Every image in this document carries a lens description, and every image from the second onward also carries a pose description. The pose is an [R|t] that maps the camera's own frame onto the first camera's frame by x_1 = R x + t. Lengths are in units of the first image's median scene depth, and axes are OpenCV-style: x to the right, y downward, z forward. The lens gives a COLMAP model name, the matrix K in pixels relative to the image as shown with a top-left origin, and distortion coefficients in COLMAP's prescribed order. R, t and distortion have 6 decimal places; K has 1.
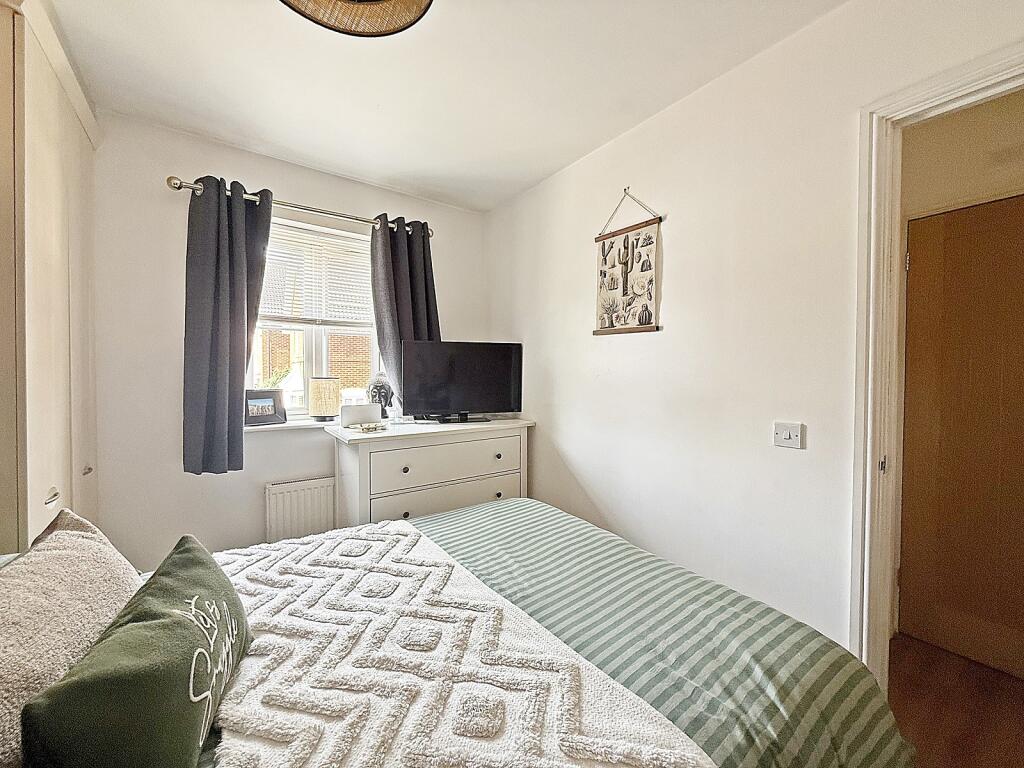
lens RADIAL K [[406.8, 0, 497.8], [0, 406.8, 384.9], [0, 0, 1]] dist [0.000926, 0.000146]
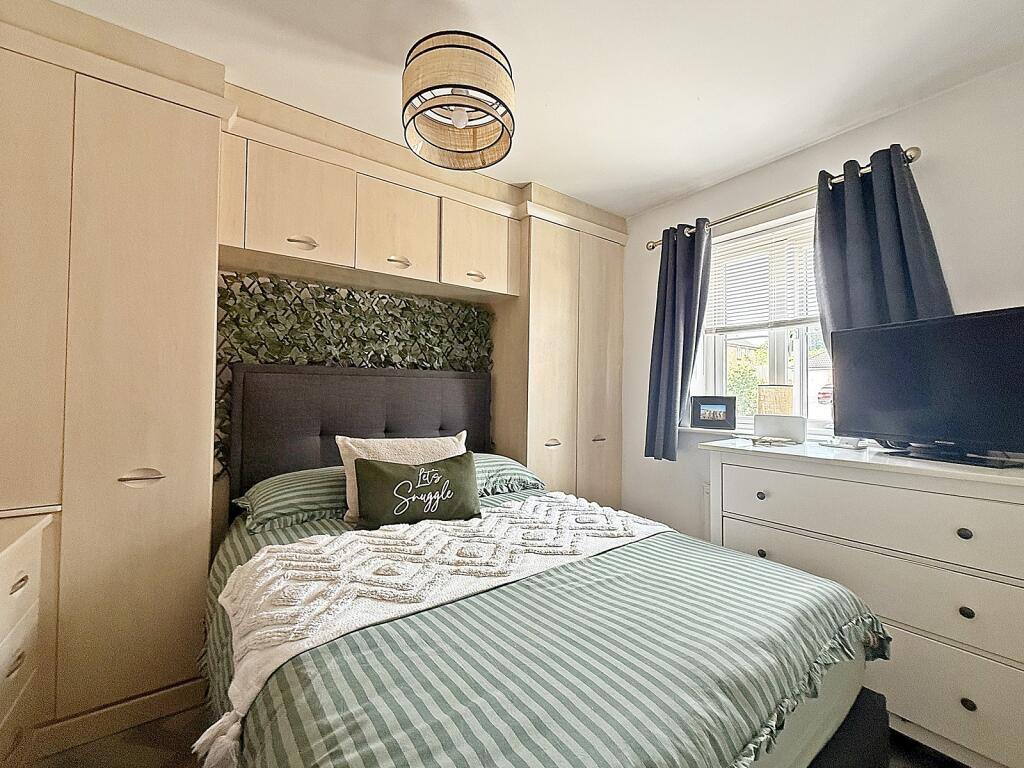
lens RADIAL K [[415.9, 0, 514.5], [0, 415.9, 383.2], [0, 0, 1]] dist [-0.001934, -0.000446]
pose [[0.020660, -0.028853, -0.999370, 0.720064], [-0.037292, 0.998866, -0.029609, 0.040640], [0.999091, 0.037880, 0.019560, 0.618606]]
